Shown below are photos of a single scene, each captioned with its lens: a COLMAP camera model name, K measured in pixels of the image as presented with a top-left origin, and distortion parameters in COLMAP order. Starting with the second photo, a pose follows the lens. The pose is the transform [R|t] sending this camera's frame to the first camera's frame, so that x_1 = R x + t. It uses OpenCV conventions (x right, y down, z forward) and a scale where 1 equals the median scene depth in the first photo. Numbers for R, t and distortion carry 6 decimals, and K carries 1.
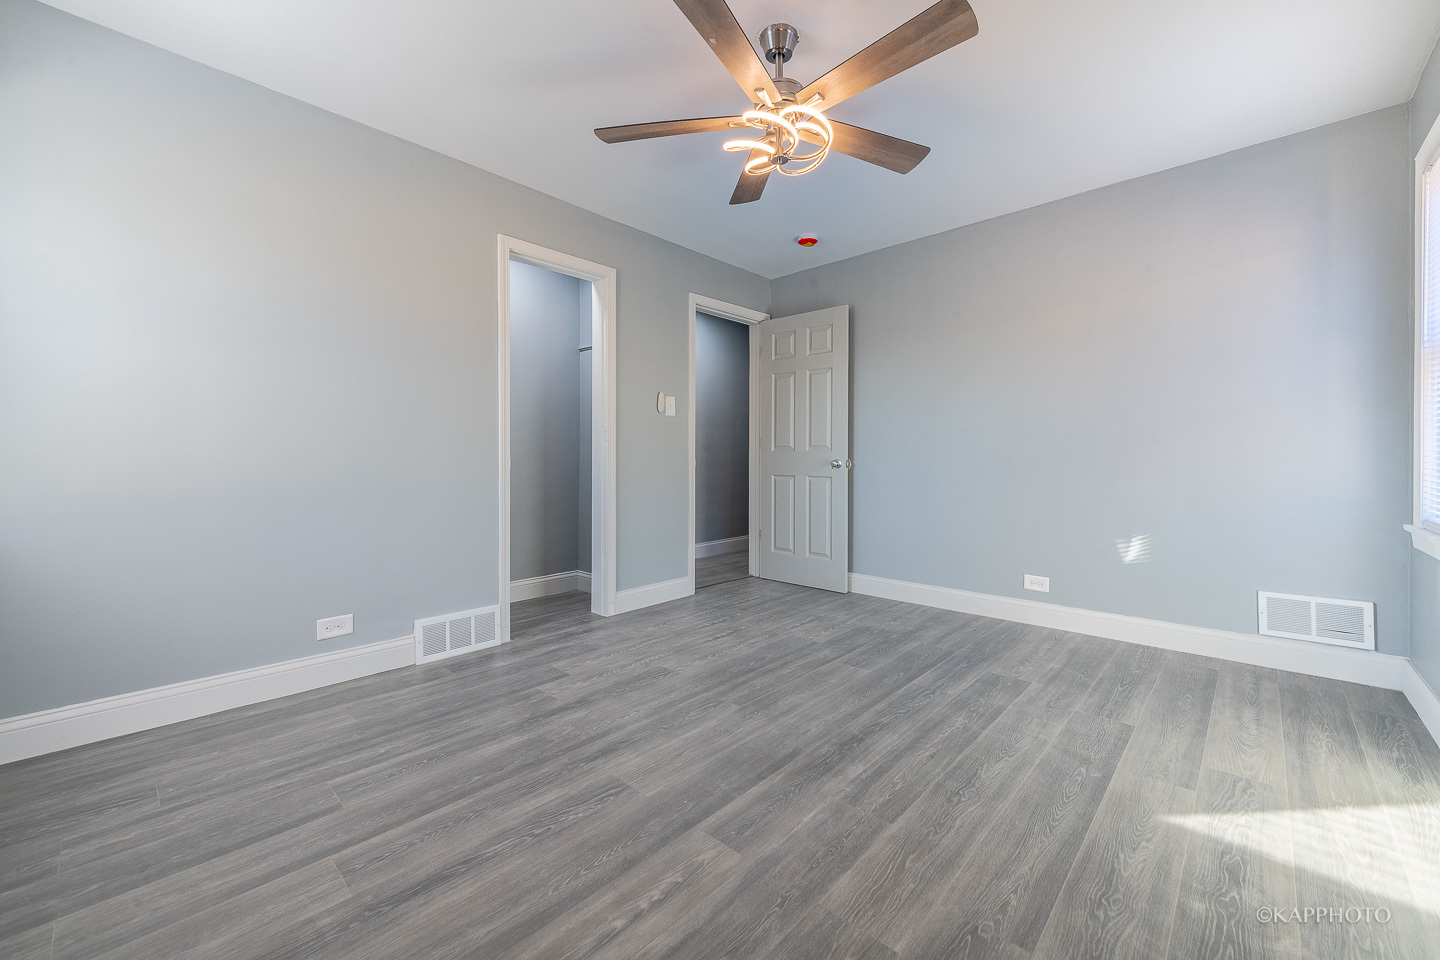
lens RADIAL K [[571.6, 0, 730.9], [0, 571.6, 459.3], [0, 0, 1]] dist [0.014131, -0.002610]
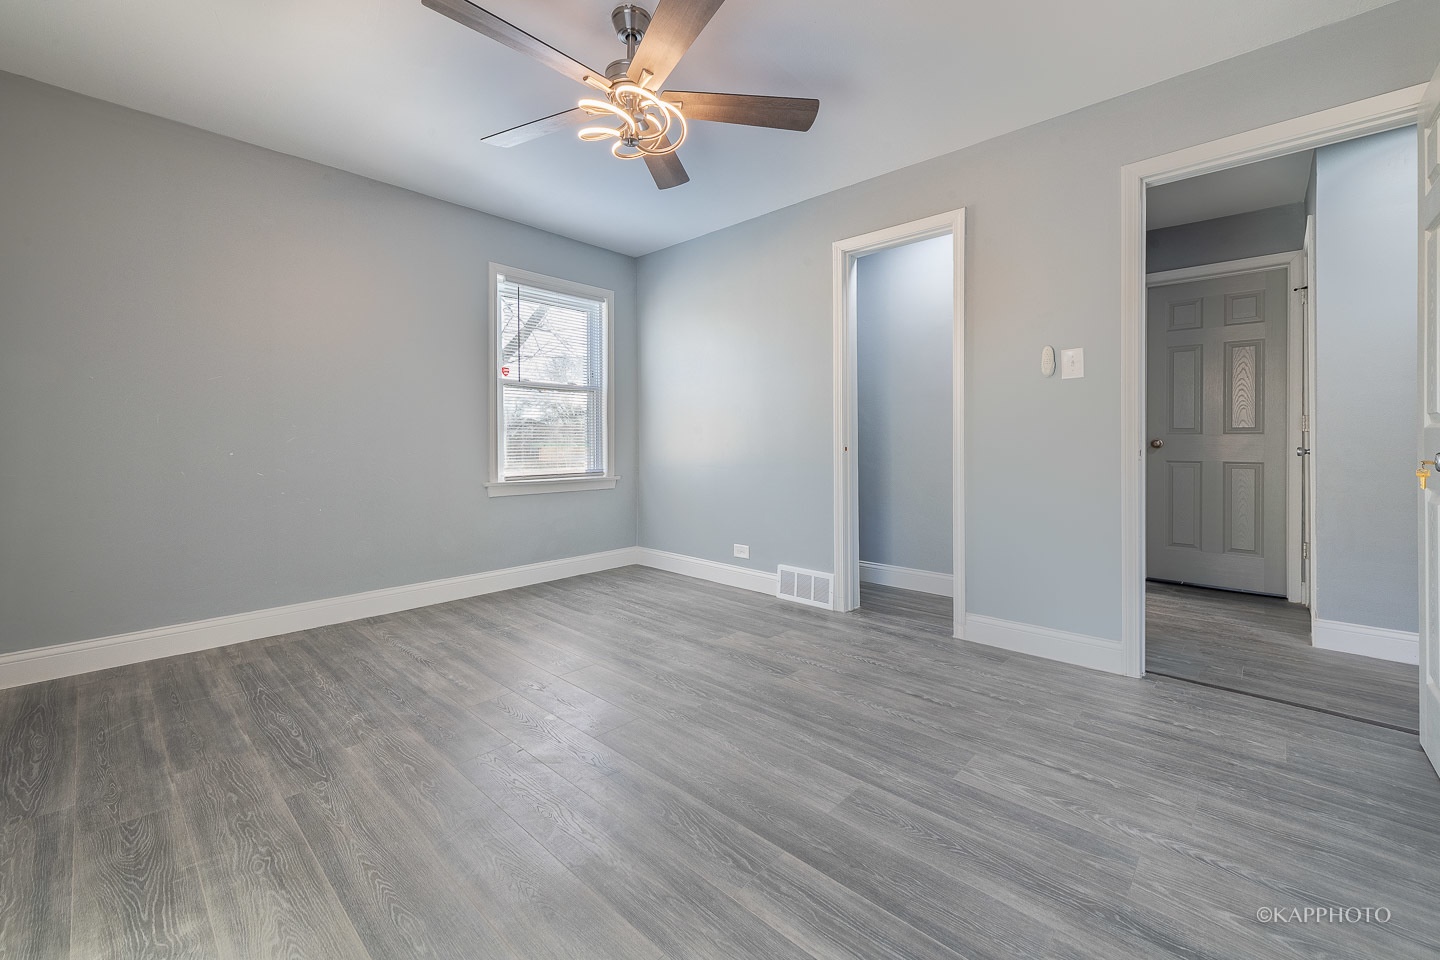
lens RADIAL K [[584.6, 0, 719.4], [0, 584.6, 472.0], [0, 0, 1]] dist [0.012659, -0.001113]
pose [[-0.007975, 0.054829, -0.998464, 1.010628], [-0.004933, 0.998481, 0.054869, -0.010915], [0.999956, 0.005363, -0.007693, 1.097652]]
